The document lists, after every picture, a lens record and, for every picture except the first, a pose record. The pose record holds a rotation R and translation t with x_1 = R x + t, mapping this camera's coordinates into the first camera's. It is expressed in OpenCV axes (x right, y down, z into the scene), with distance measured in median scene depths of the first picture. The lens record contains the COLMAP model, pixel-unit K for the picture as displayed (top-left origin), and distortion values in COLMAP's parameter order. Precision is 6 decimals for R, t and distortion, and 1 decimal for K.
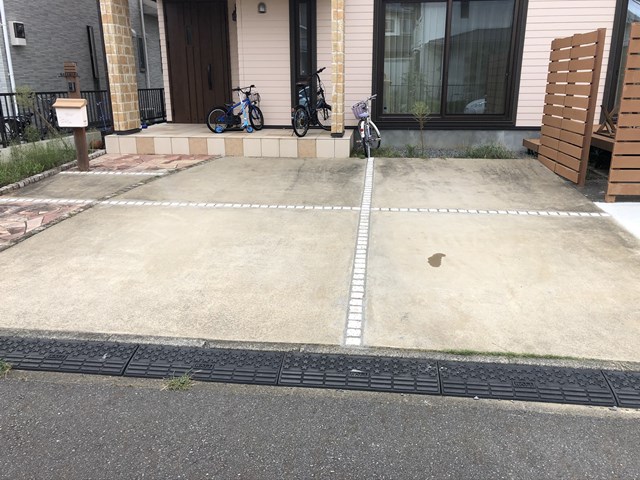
lens RADIAL K [[528.0, 0, 320.0], [0, 528.0, 240.0], [0, 0, 1]] dist [0.037808, -0.043798]
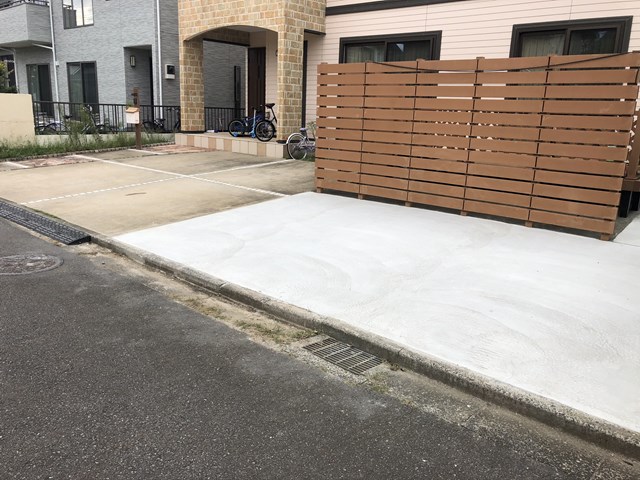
lens RADIAL K [[520.8, 0, 320.0], [0, 520.8, 240.0], [0, 0, 1]] dist [0.003492, -0.009917]
pose [[0.825523, 0.170121, -0.538117, 0.890846], [-0.199332, 0.979924, 0.004001, 0.029183], [0.527995, 0.103961, 0.842860, -0.072621]]
